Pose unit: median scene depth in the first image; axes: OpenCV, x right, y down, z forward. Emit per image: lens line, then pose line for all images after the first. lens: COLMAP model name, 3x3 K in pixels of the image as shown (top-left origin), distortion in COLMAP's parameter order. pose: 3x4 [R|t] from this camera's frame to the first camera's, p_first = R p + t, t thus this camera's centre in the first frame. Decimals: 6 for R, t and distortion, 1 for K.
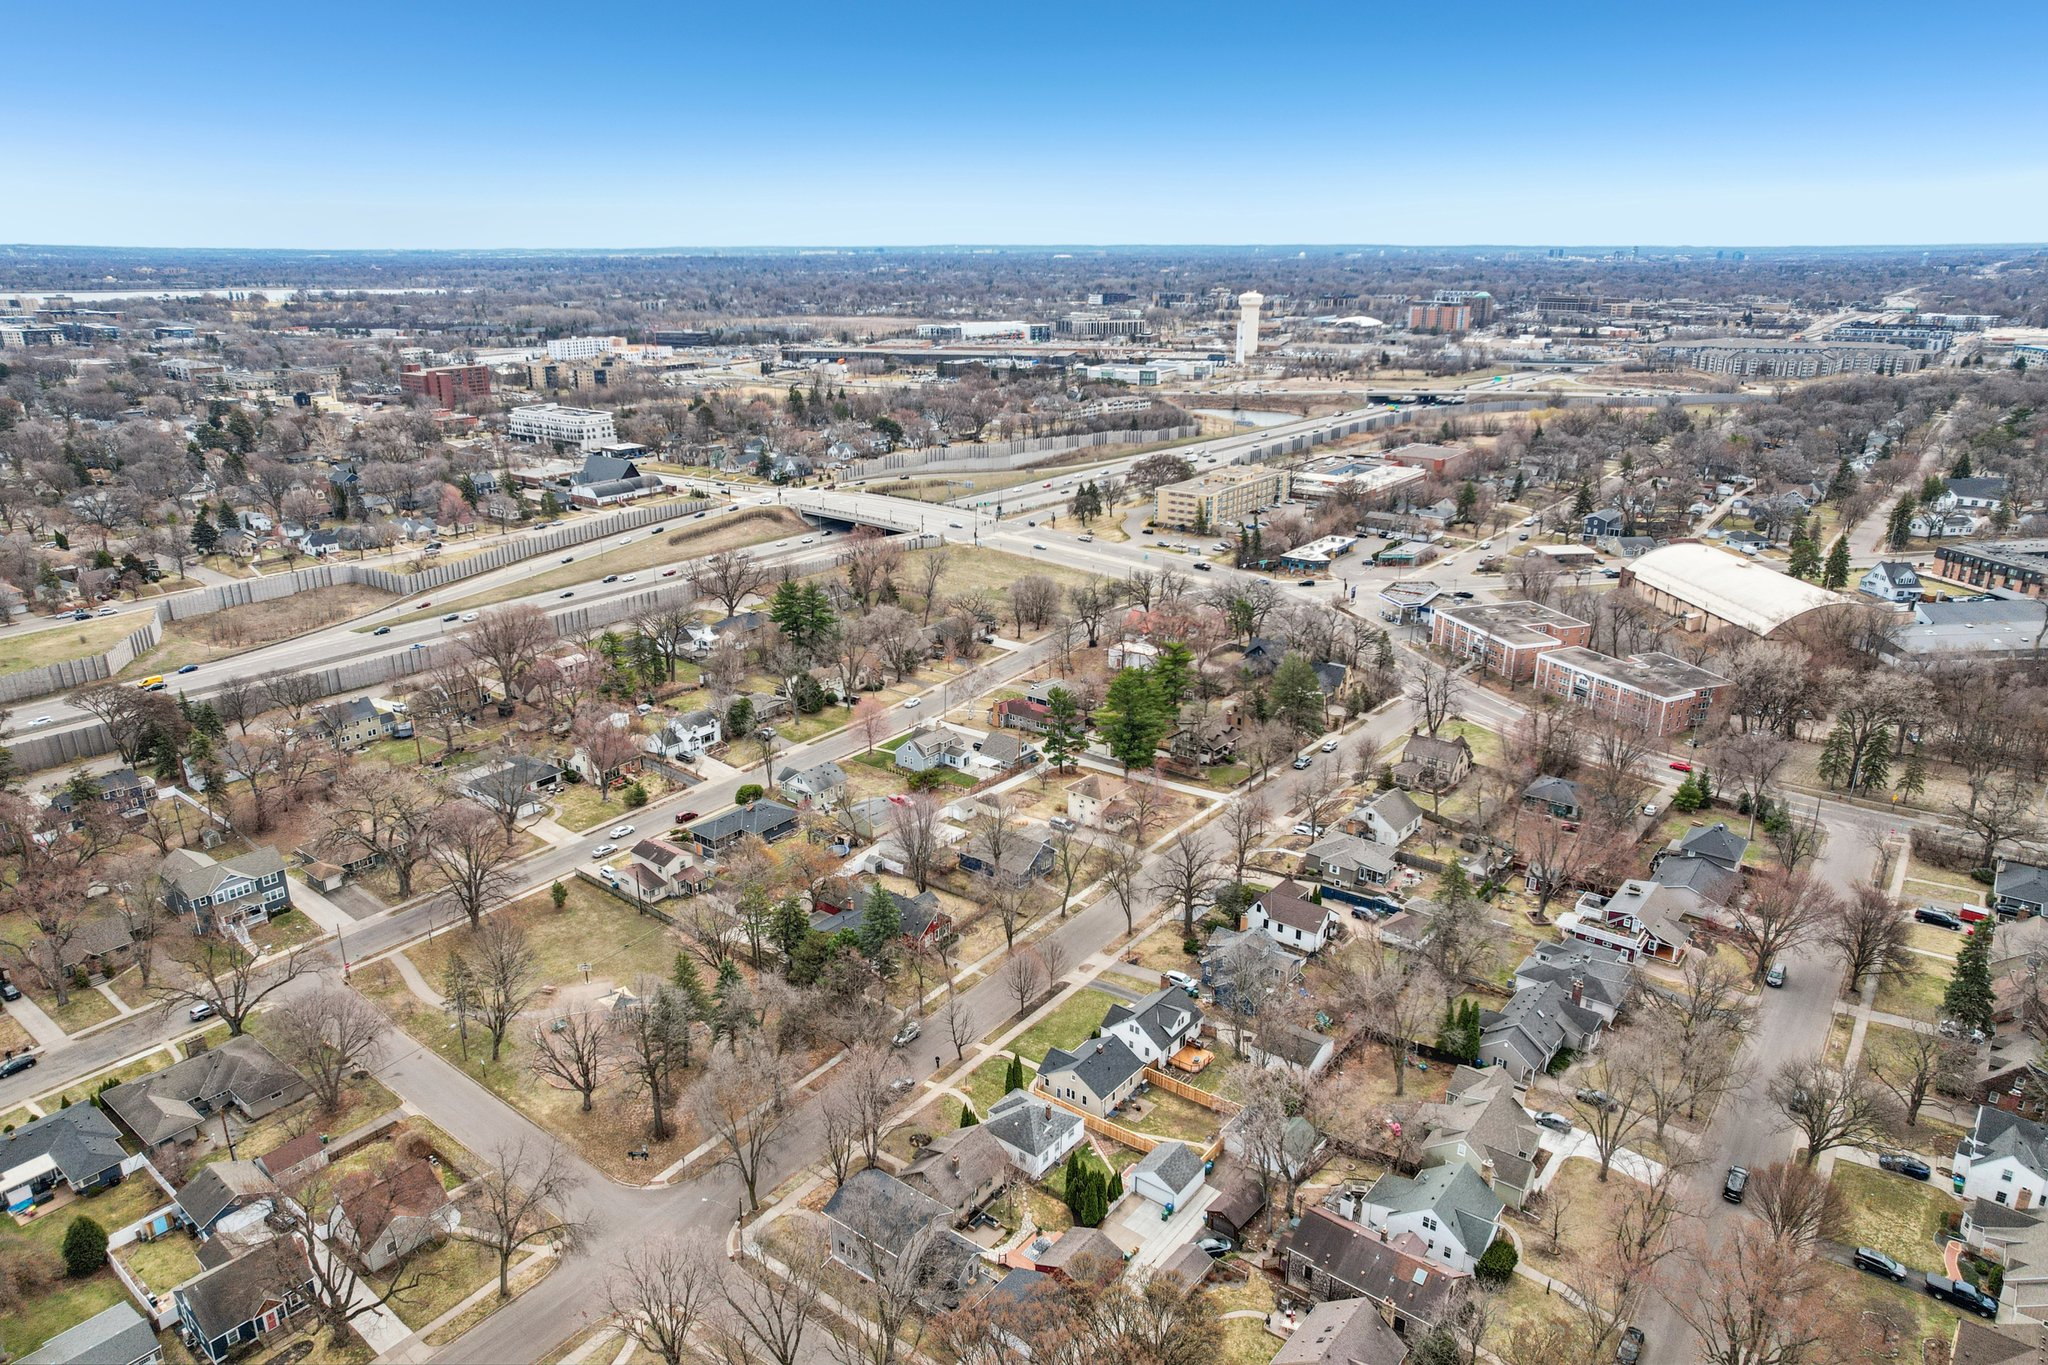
lens RADIAL K [[1345.1, 0, 1050.9], [0, 1345.1, 730.1], [0, 0, 1]] dist [-0.019689, 0.046409]
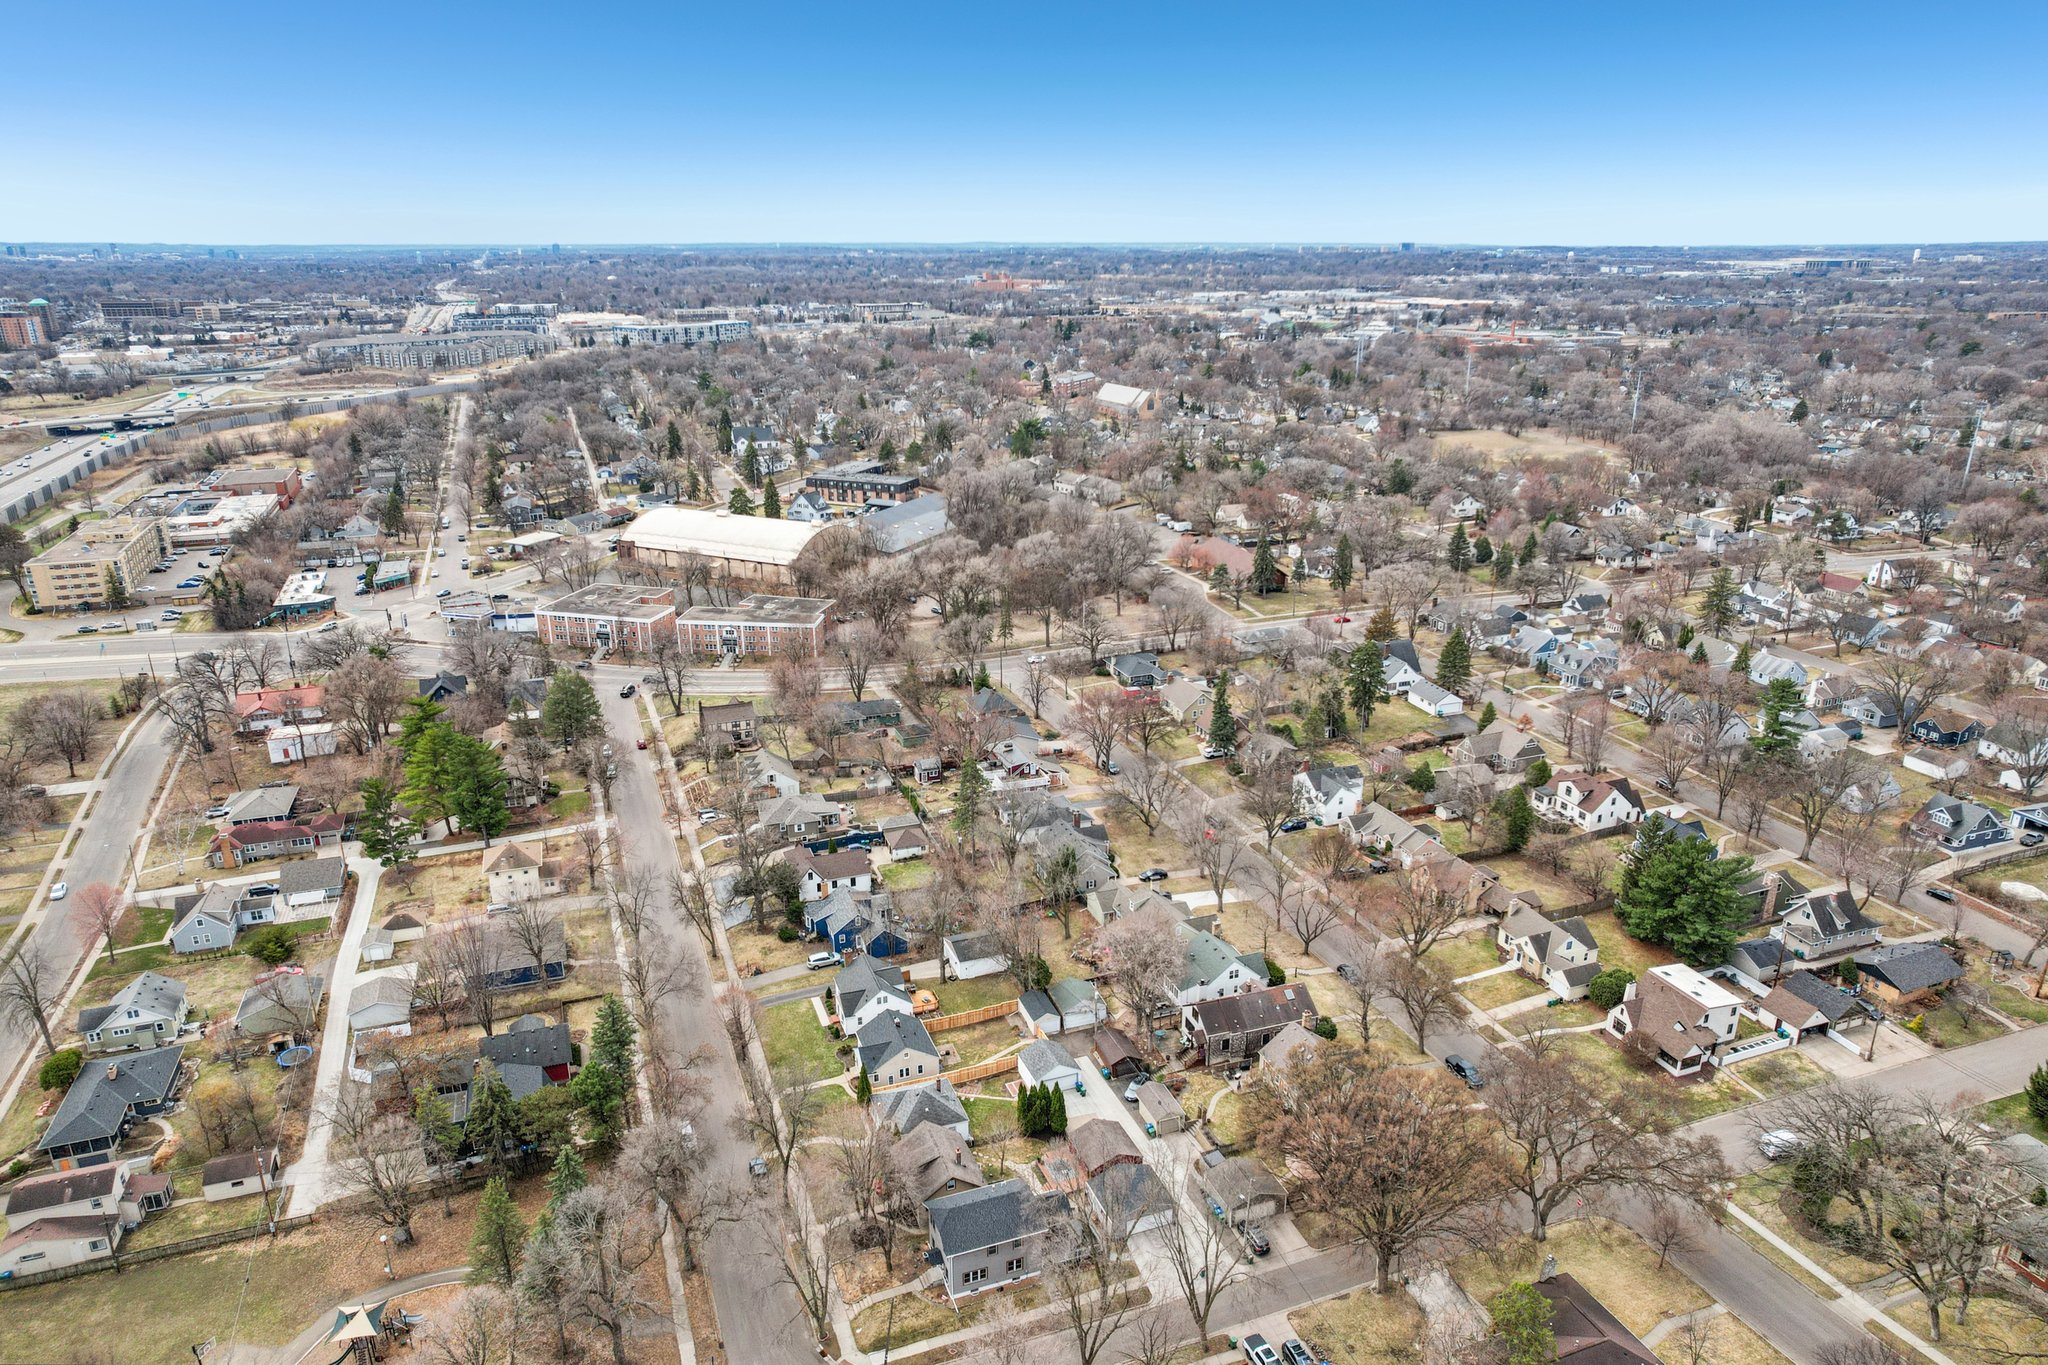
lens RADIAL K [[1345.1, 0, 1050.9], [0, 1345.1, 730.1], [0, 0, 1]] dist [-0.019689, 0.046409]
pose [[0.528145, -0.300479, 0.794214, -0.360930], [0.300133, 0.940985, 0.156422, -0.053601], [-0.794344, 0.155756, 0.587160, 0.153350]]
